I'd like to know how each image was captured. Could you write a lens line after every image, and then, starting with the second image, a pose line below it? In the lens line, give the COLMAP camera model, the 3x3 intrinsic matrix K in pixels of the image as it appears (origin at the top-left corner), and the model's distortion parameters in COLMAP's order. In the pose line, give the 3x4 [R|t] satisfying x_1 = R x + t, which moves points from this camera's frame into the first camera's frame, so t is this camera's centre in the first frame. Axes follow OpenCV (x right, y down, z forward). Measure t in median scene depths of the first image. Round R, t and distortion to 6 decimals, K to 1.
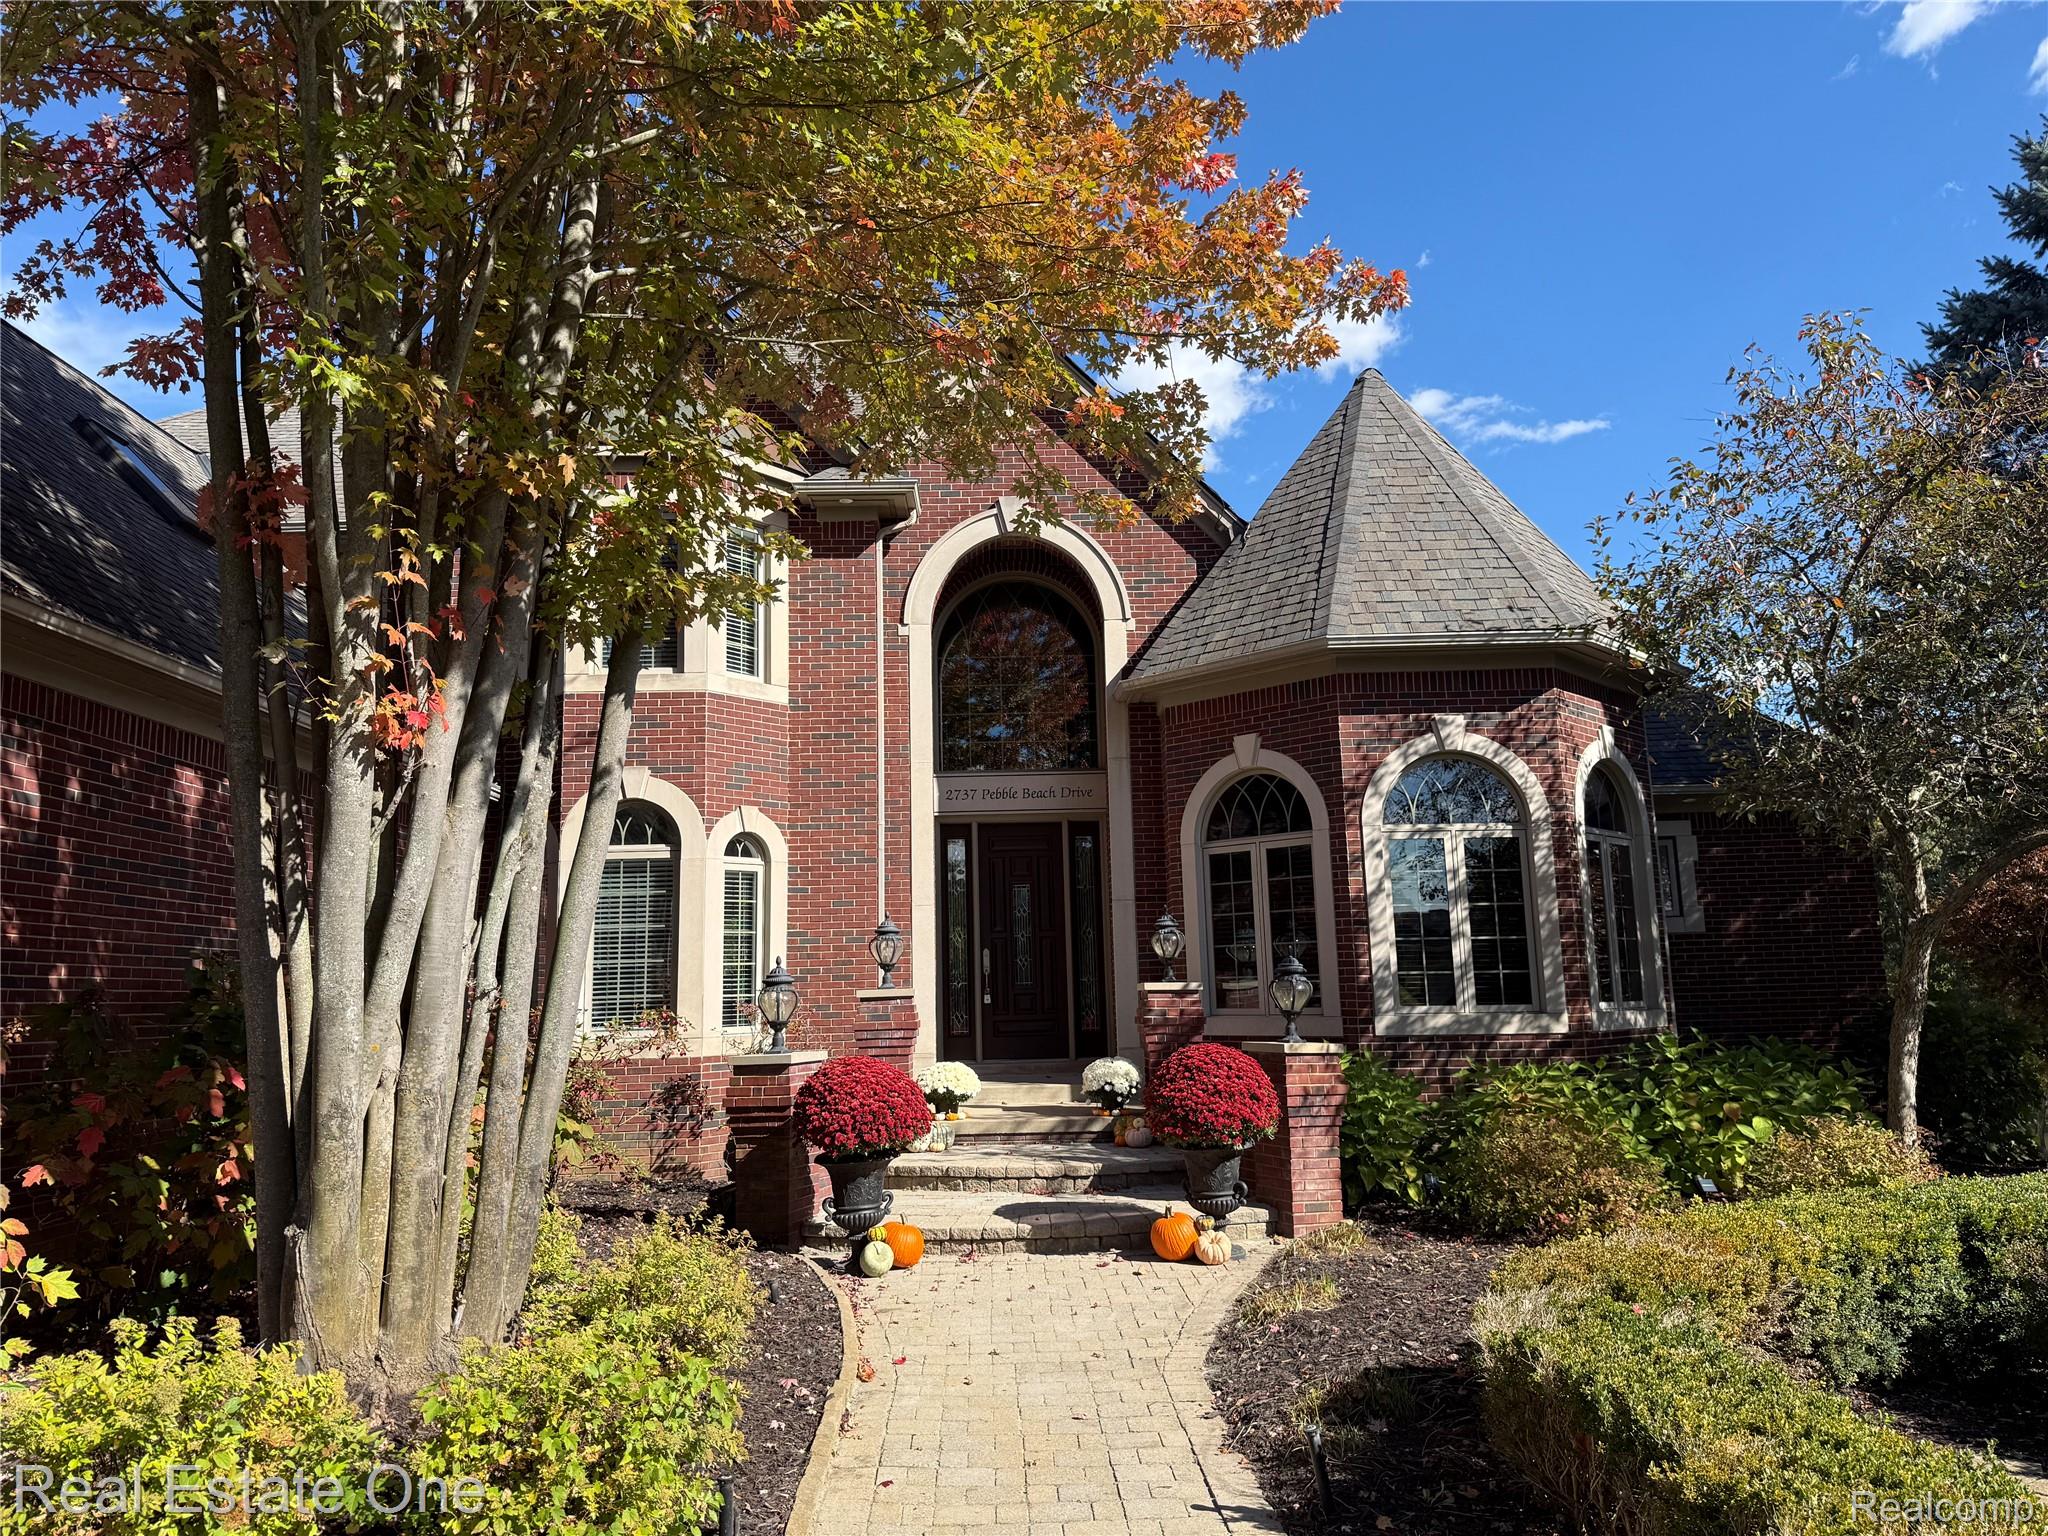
lens RADIAL K [[1428.1, 0, 1024.0], [0, 1428.1, 767.1], [0, 0, 1]] dist [0.115739, 0.000591]
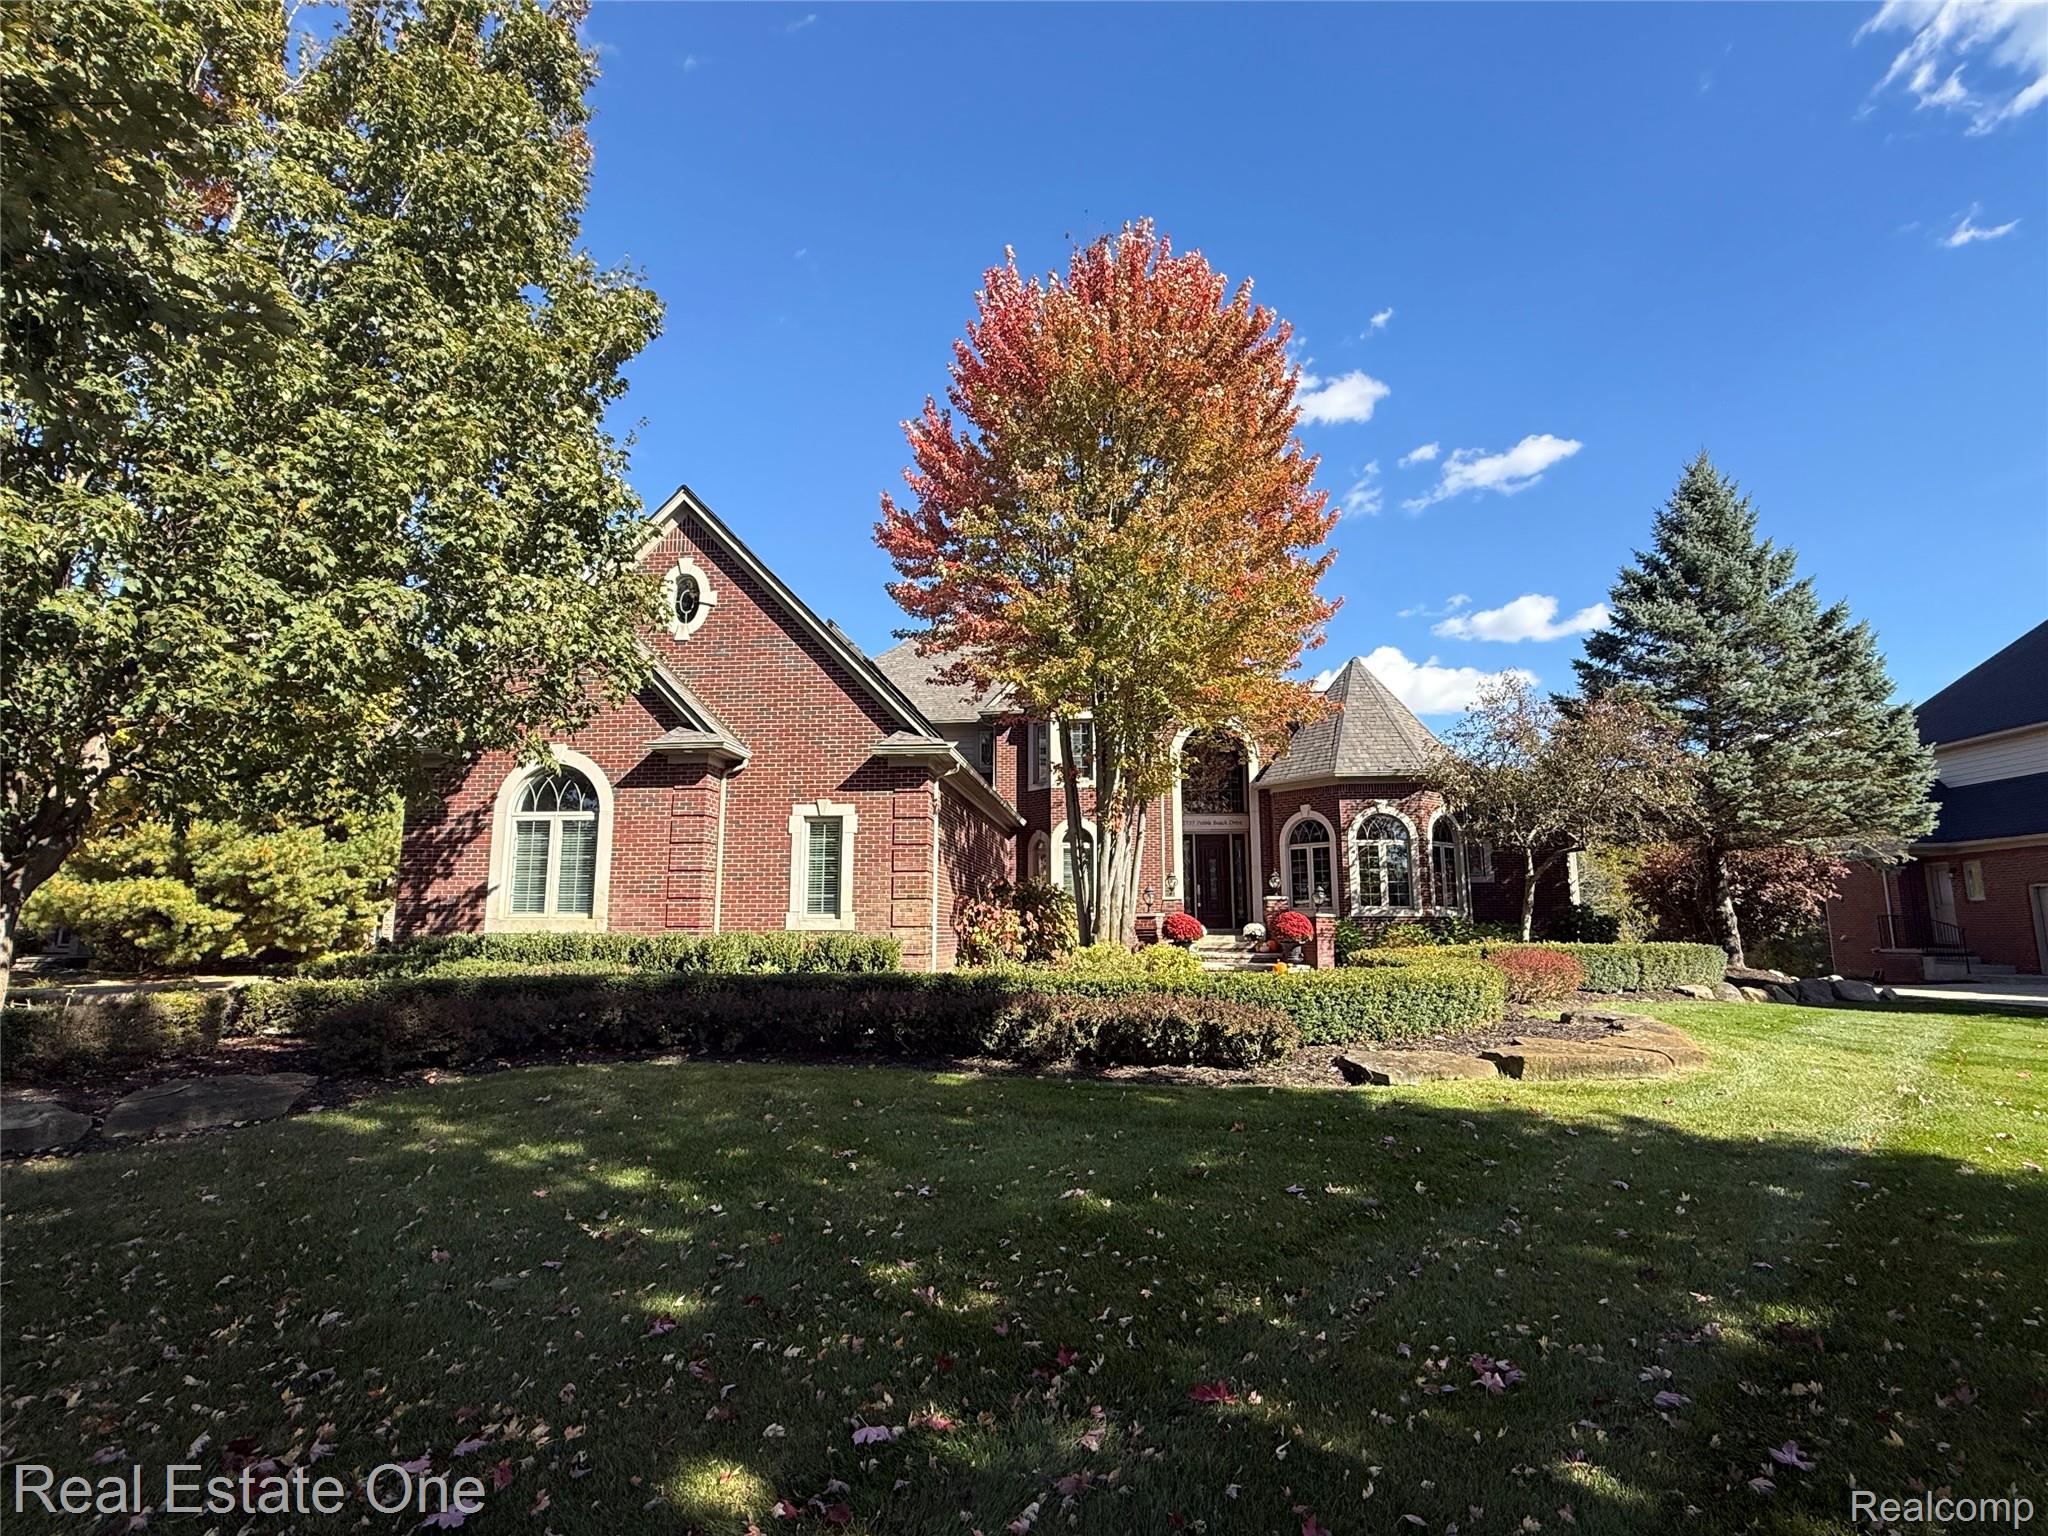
lens RADIAL K [[1010.9, 0, 1021.2], [0, 1010.9, 759.7], [0, 0, 1]] dist [-0.000086, 0.000232]
pose [[0.992492, 0.005535, -0.122185, -0.143651], [-0.005922, 0.999979, -0.002805, -0.101610], [0.122167, 0.003507, 0.992503, -0.959845]]
